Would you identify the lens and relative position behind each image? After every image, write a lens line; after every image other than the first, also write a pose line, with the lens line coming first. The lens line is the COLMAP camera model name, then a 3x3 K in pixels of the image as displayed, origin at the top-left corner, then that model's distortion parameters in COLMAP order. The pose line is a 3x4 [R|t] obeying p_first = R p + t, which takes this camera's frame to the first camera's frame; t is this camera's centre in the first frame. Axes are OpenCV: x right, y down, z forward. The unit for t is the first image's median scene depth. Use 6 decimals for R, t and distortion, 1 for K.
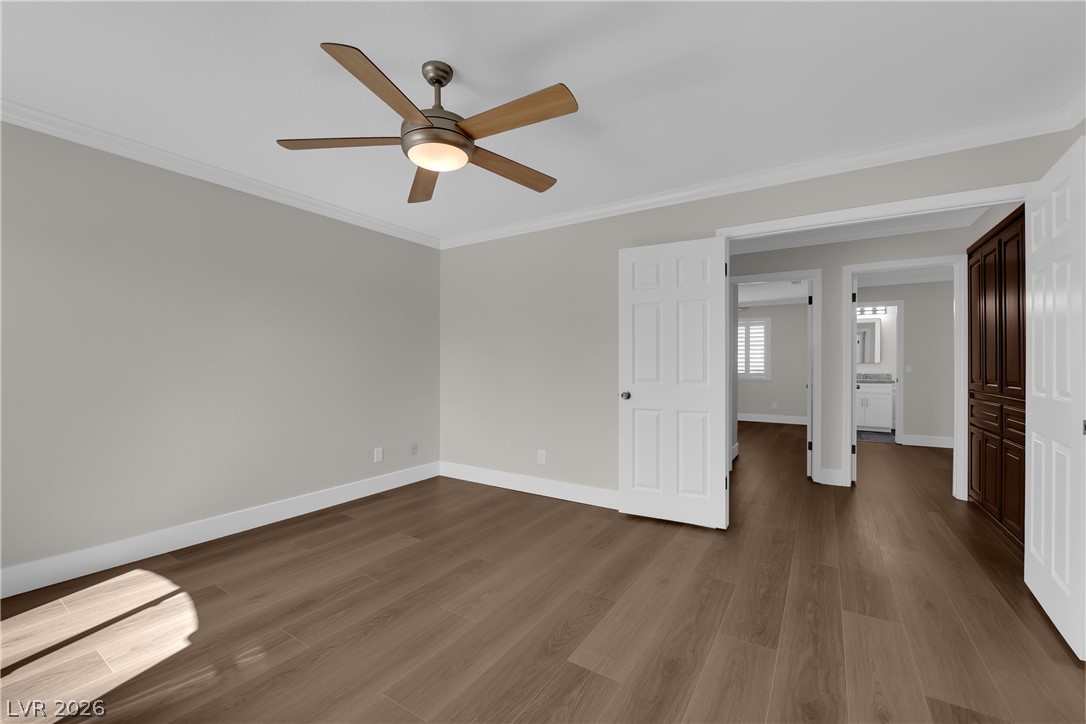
lens RADIAL K [[442.0, 0, 543.0], [0, 442.0, 362.0], [0, 0, 1]] dist [0.000786, -0.000165]
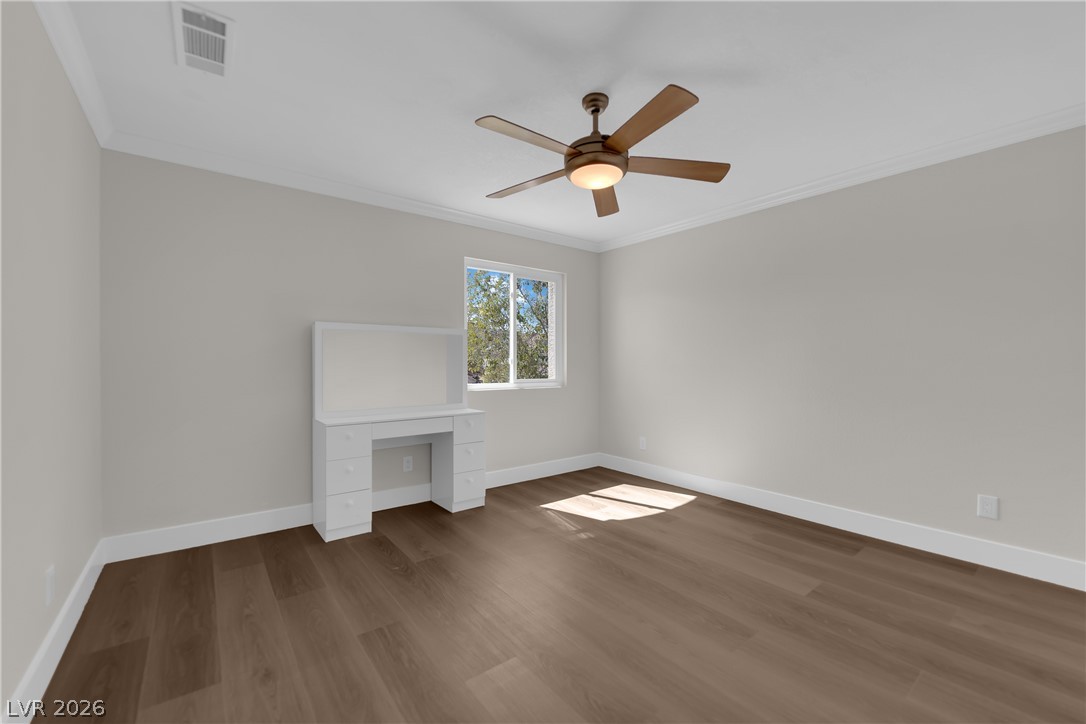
lens RADIAL K [[436.7, 0, 536.5], [0, 436.7, 363.8], [0, 0, 1]] dist [-0.016663, -0.000113]
pose [[-0.338436, -0.004248, -0.940980, 0.573307], [0.000303, 0.999989, -0.004624, 0.015279], [0.940989, -0.001850, -0.338431, 0.833782]]
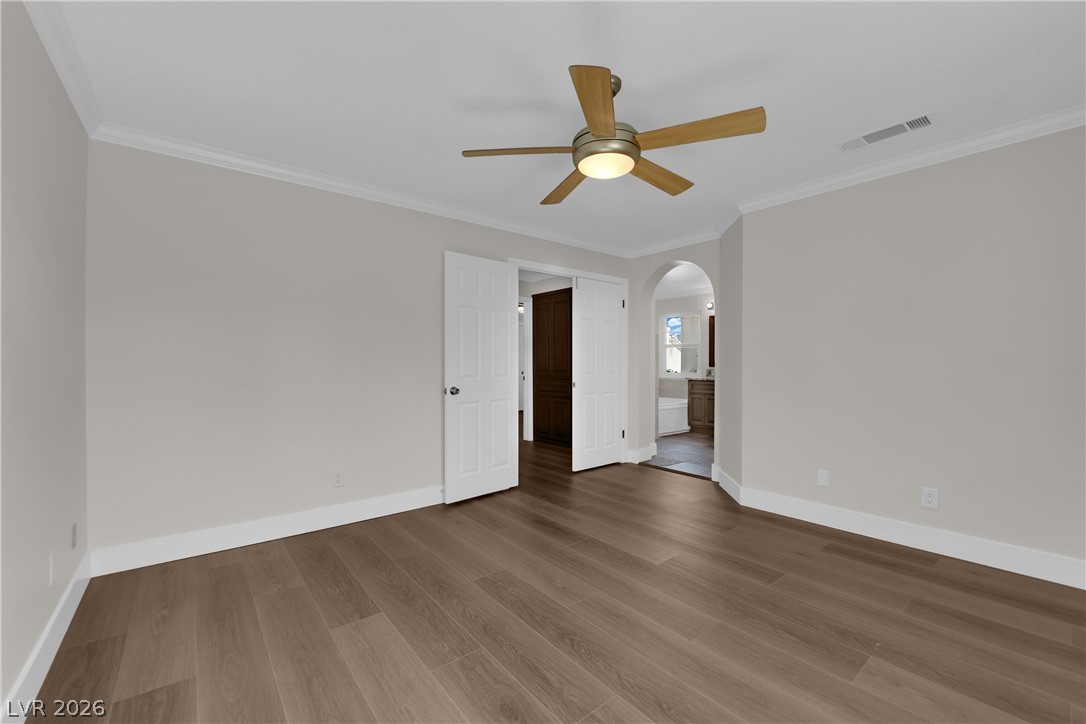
lens RADIAL K [[436.7, 0, 536.5], [0, 436.7, 363.8], [0, 0, 1]] dist [-0.016663, -0.000113]
pose [[0.325357, -0.010963, 0.945528, -0.857490], [-0.005958, 0.999889, 0.013643, -0.006961], [-0.945572, -0.010073, 0.325256, 0.550005]]
